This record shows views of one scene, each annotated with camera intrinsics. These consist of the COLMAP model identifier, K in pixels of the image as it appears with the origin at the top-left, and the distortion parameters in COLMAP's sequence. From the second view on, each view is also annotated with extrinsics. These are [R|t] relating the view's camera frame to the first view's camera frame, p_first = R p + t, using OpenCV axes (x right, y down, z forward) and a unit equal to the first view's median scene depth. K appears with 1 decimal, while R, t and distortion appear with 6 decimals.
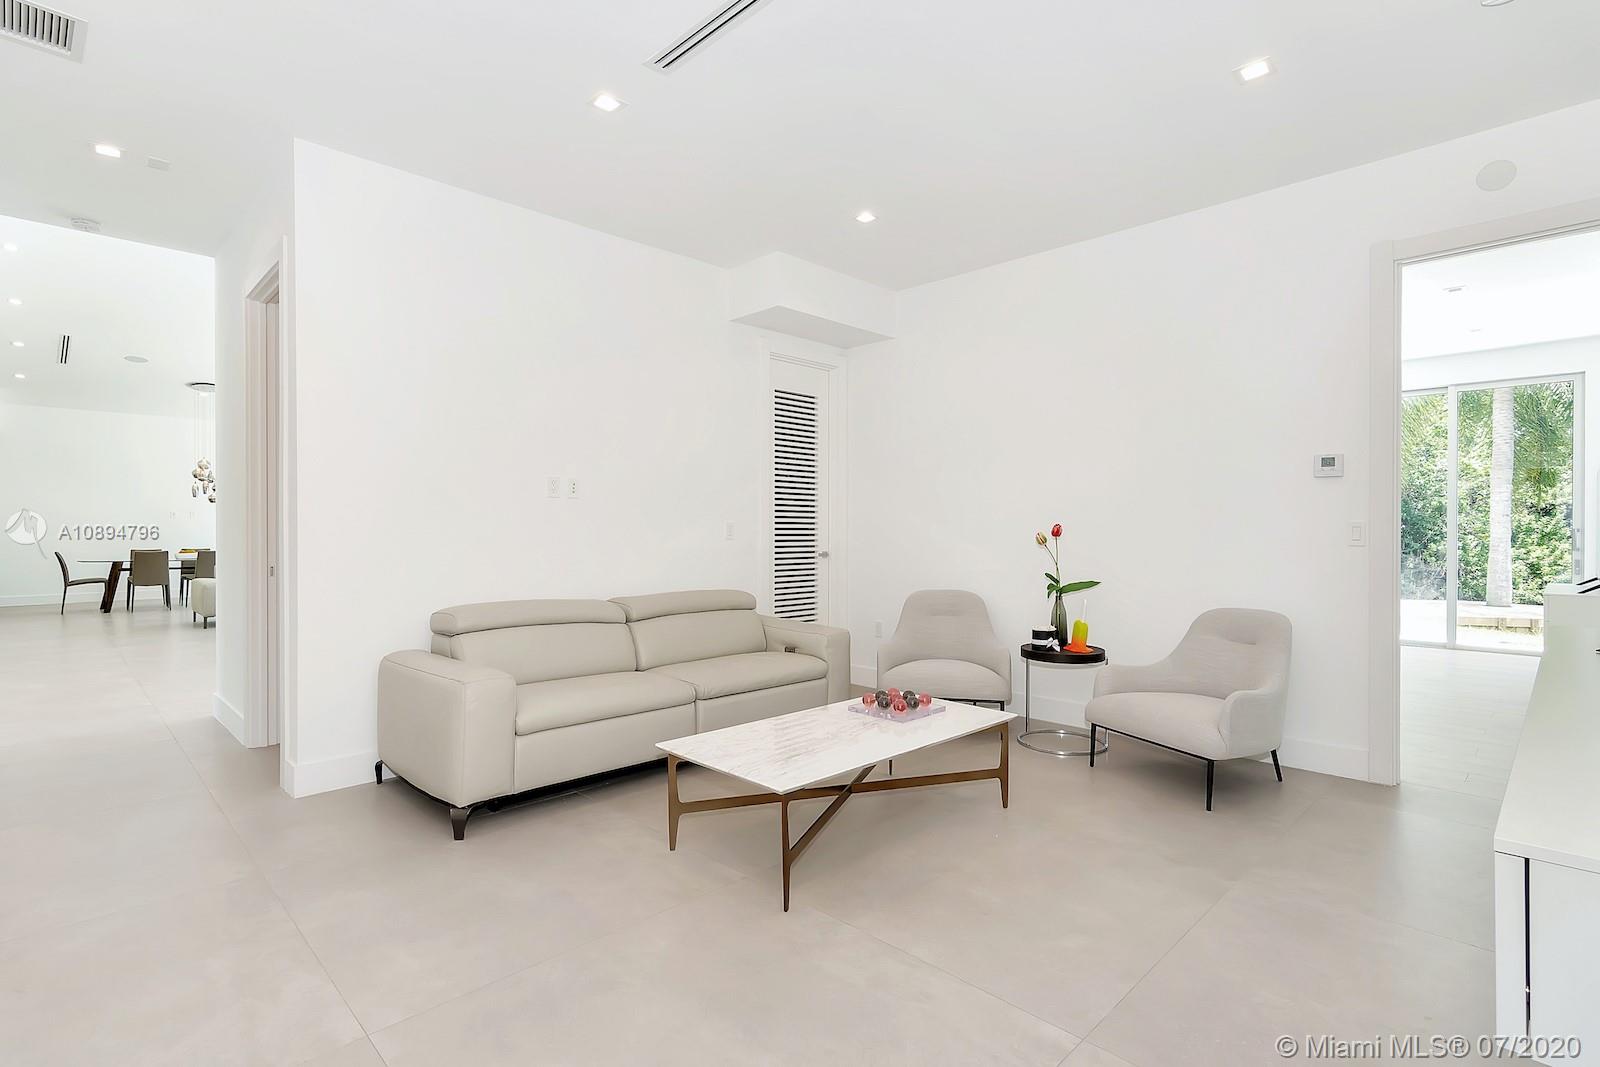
lens RADIAL K [[776.0, 0, 798.7], [0, 776.0, 538.4], [0, 0, 1]] dist [0.006530, 0.002711]
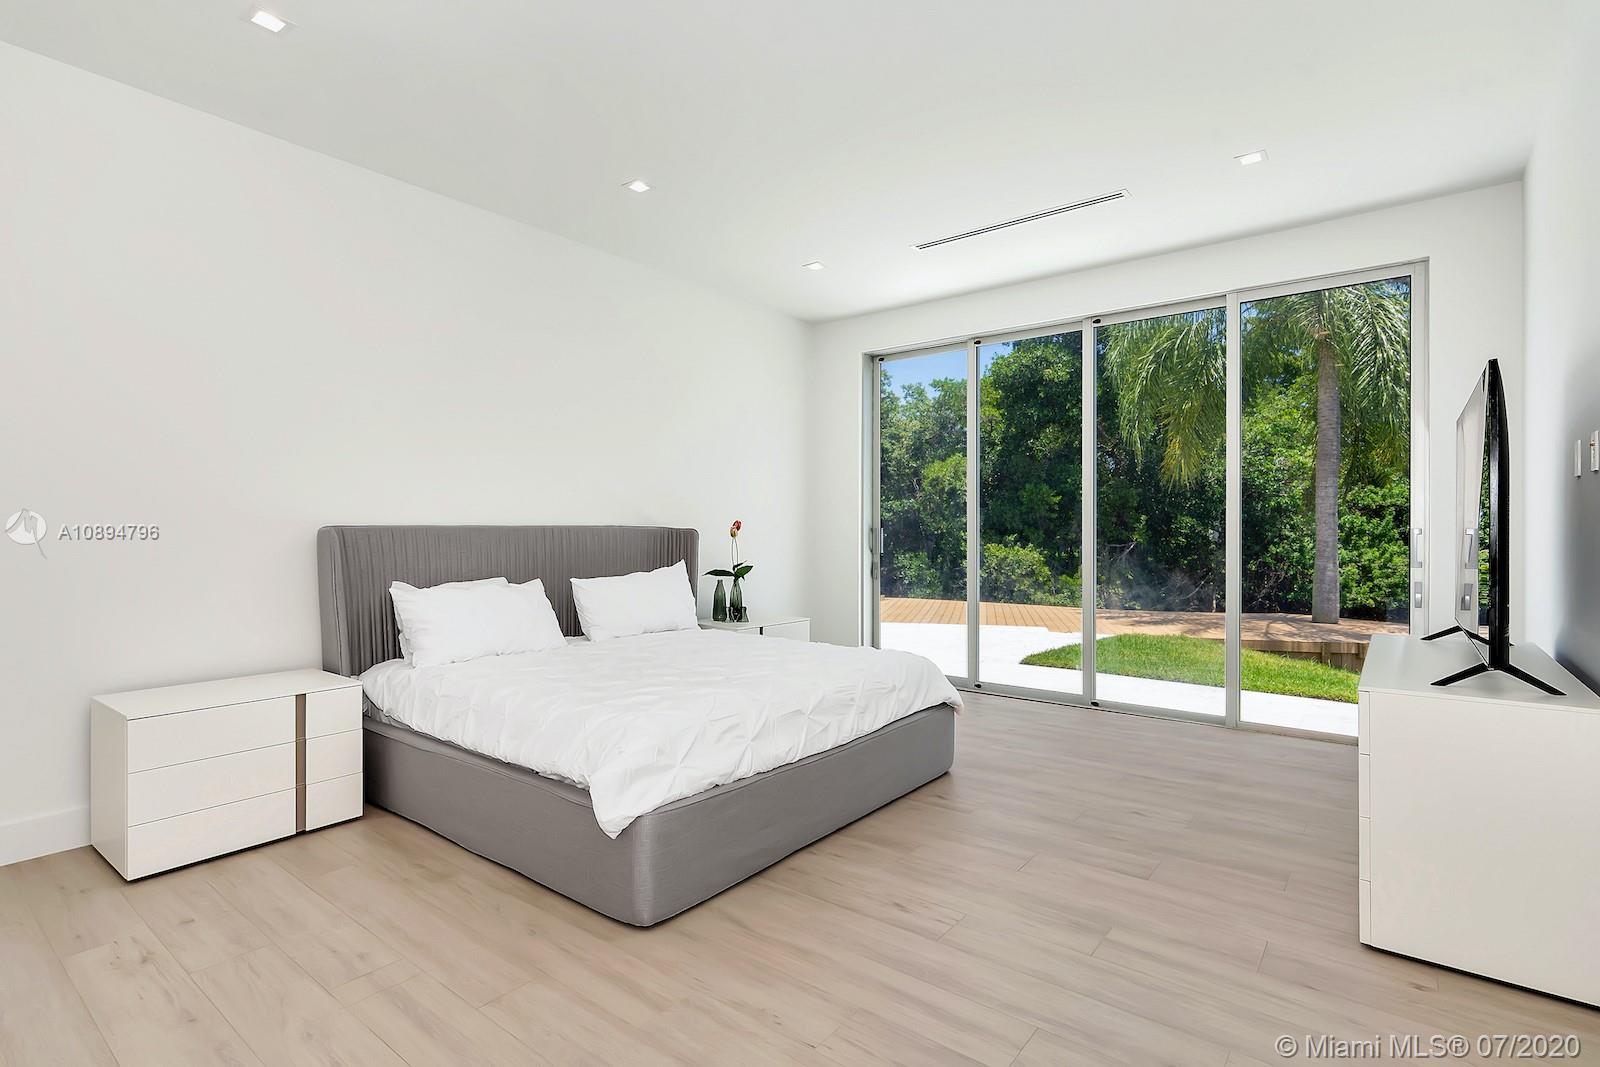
lens RADIAL K [[776.0, 0, 800.5], [0, 776.0, 531.9], [0, 0, 1]] dist [0.006530, 0.002711]
pose [[0.992198, 0.004425, 0.124597, 0.122225], [-0.003544, 0.999967, -0.007295, -0.001033], [-0.124625, 0.006797, 0.992181, 0.126089]]
